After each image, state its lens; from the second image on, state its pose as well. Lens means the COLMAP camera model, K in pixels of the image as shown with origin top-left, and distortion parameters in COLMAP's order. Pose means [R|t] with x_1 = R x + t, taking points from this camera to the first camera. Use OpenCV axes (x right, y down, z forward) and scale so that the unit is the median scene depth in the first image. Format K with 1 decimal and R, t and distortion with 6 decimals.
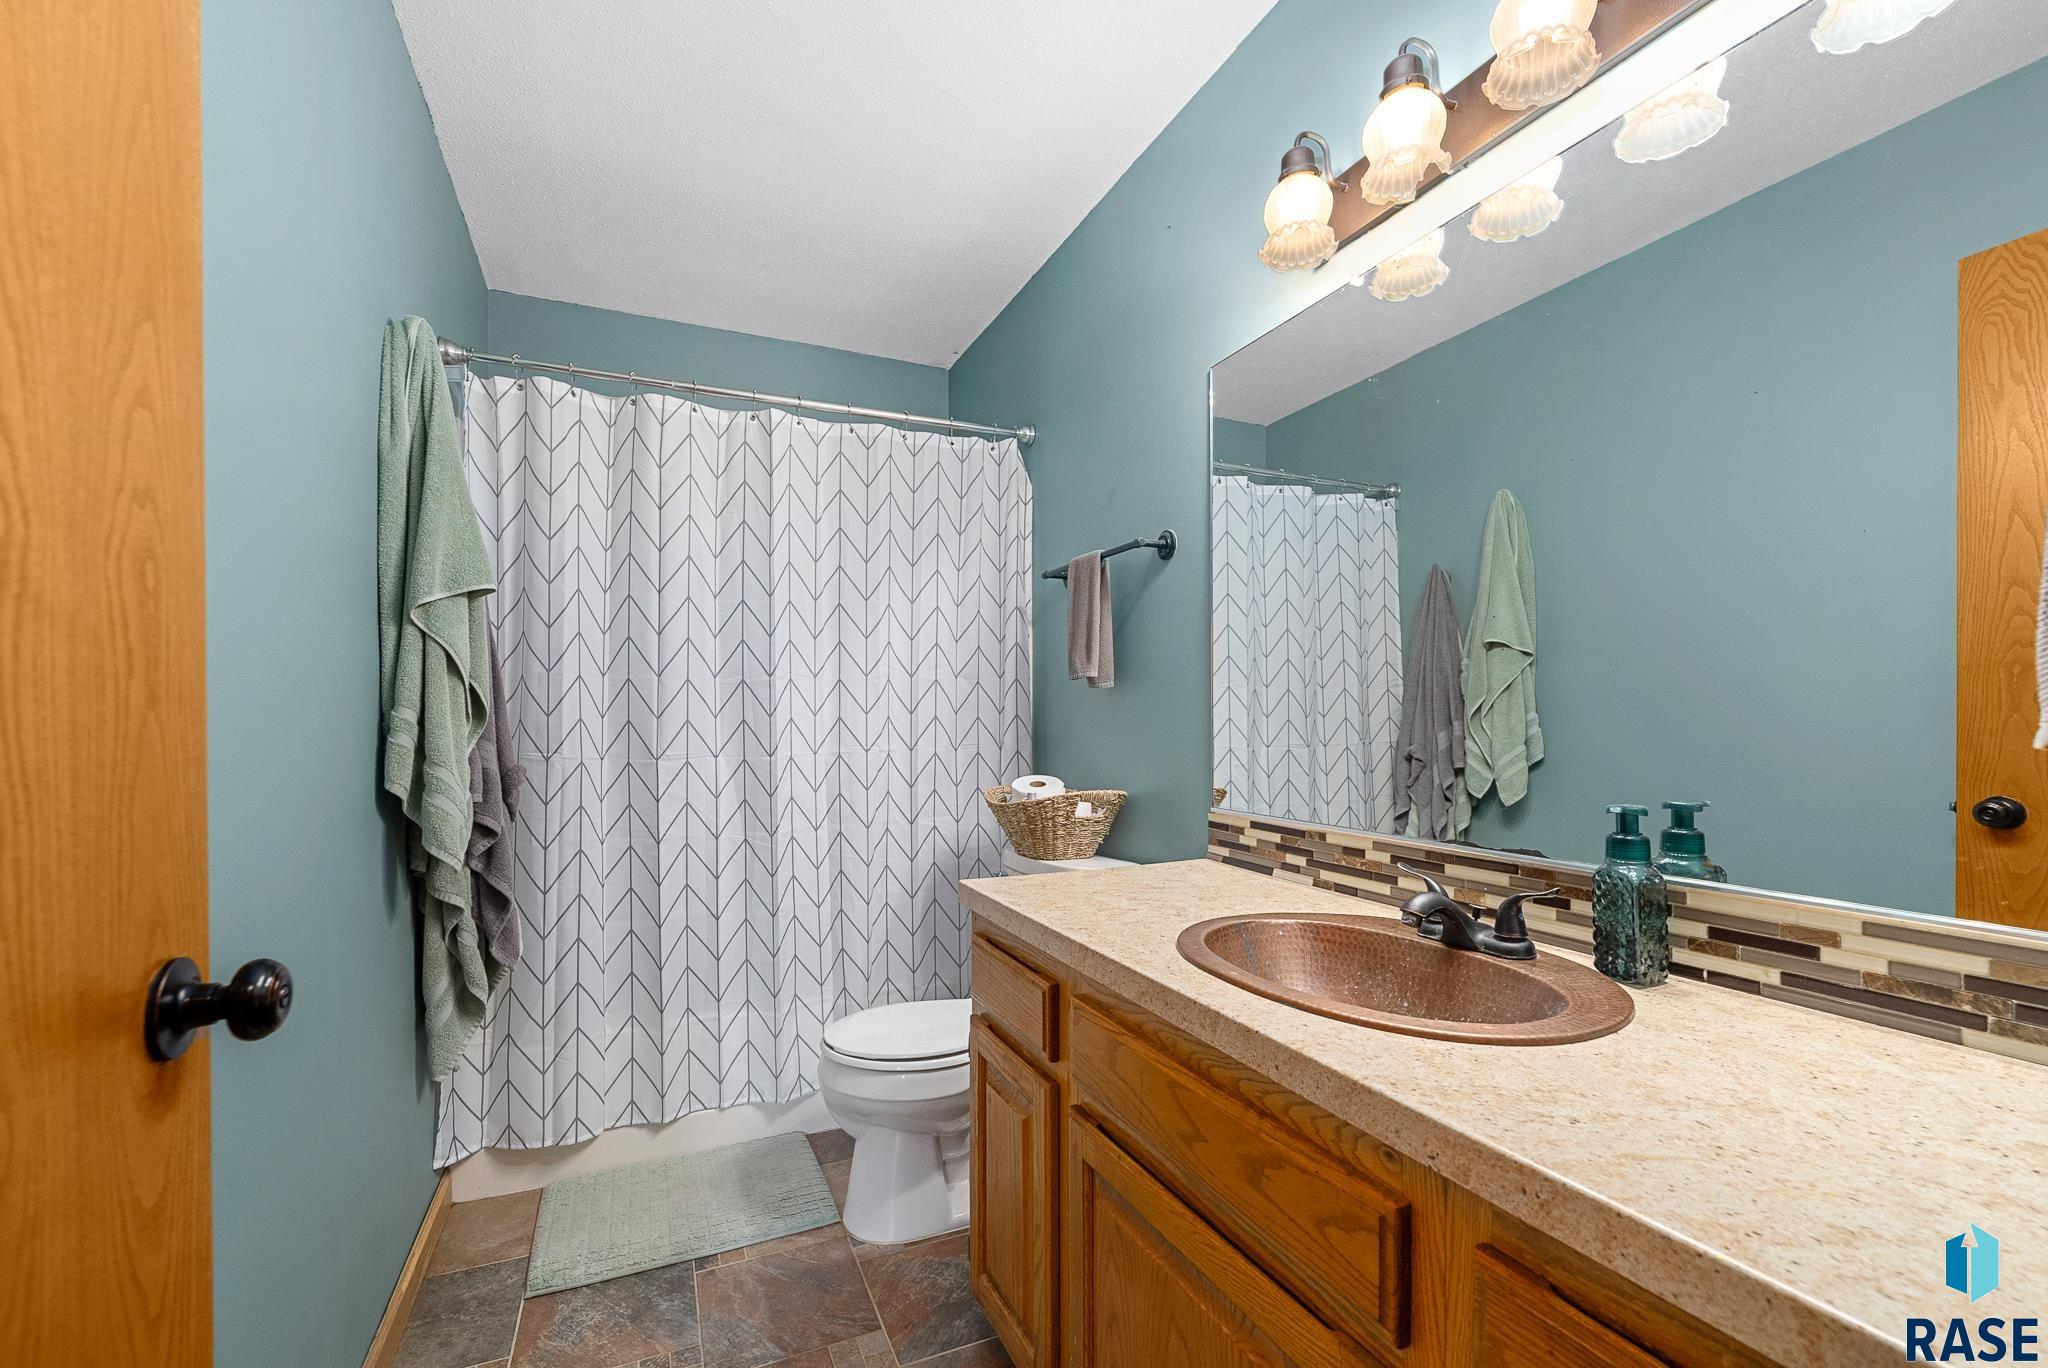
lens RADIAL K [[861.4, 0, 1005.4], [0, 861.4, 707.2], [0, 0, 1]] dist [0.001826, -0.000201]
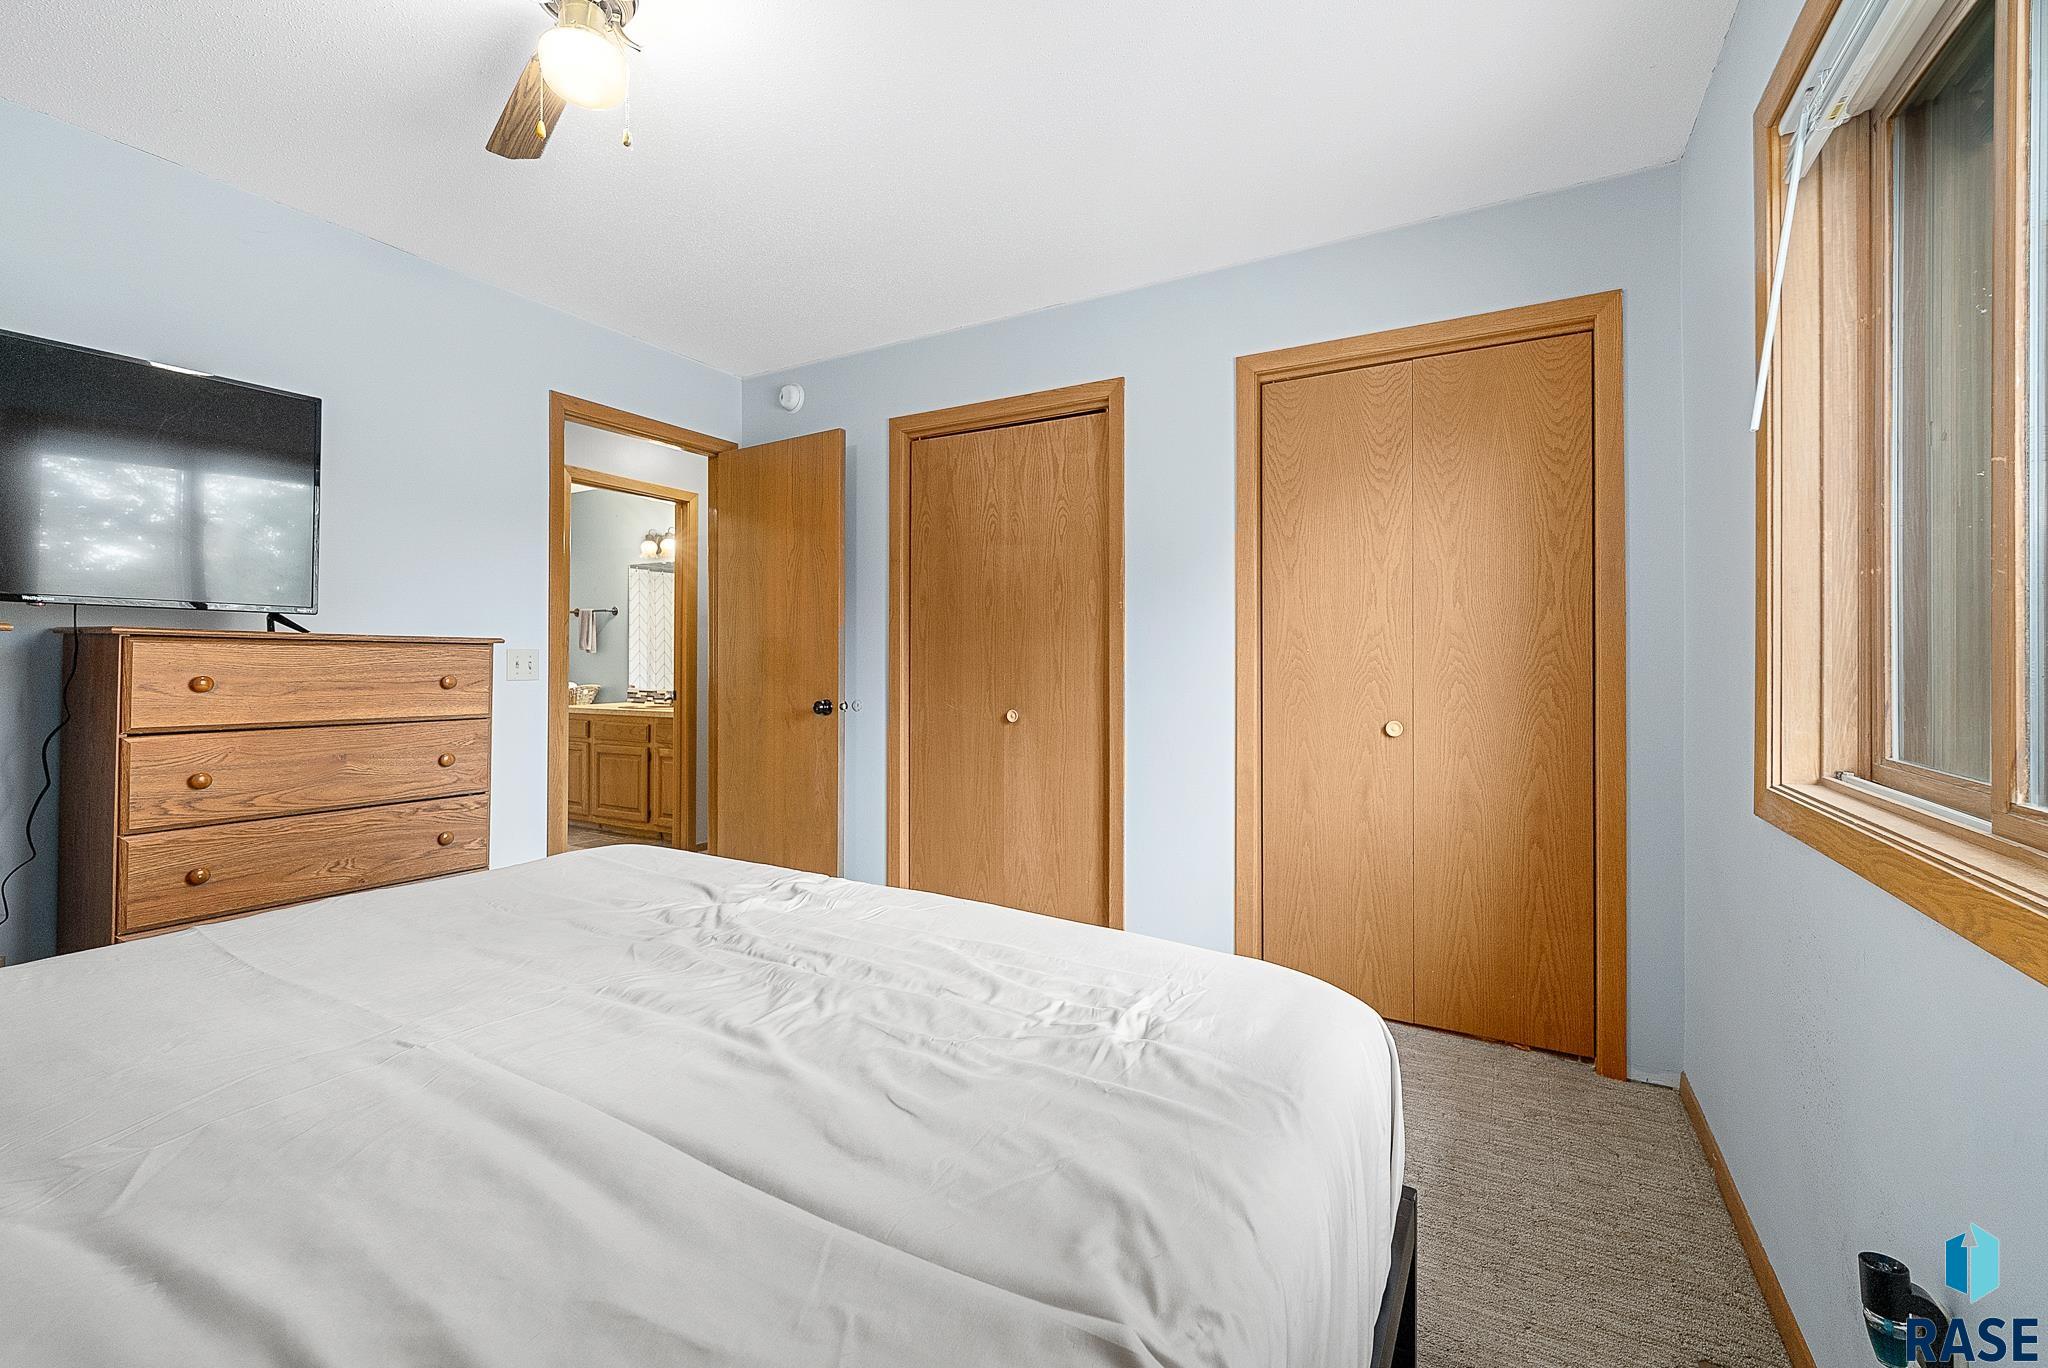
lens RADIAL K [[845.8, 0, 1019.8], [0, 845.8, 685.6], [0, 0, 1]] dist [0.000118, -0.000526]
pose [[0.799319, -0.002802, 0.600900, -0.491202], [-0.019902, 0.999317, 0.031134, -0.029620], [-0.600577, -0.036845, 0.798718, -2.386156]]
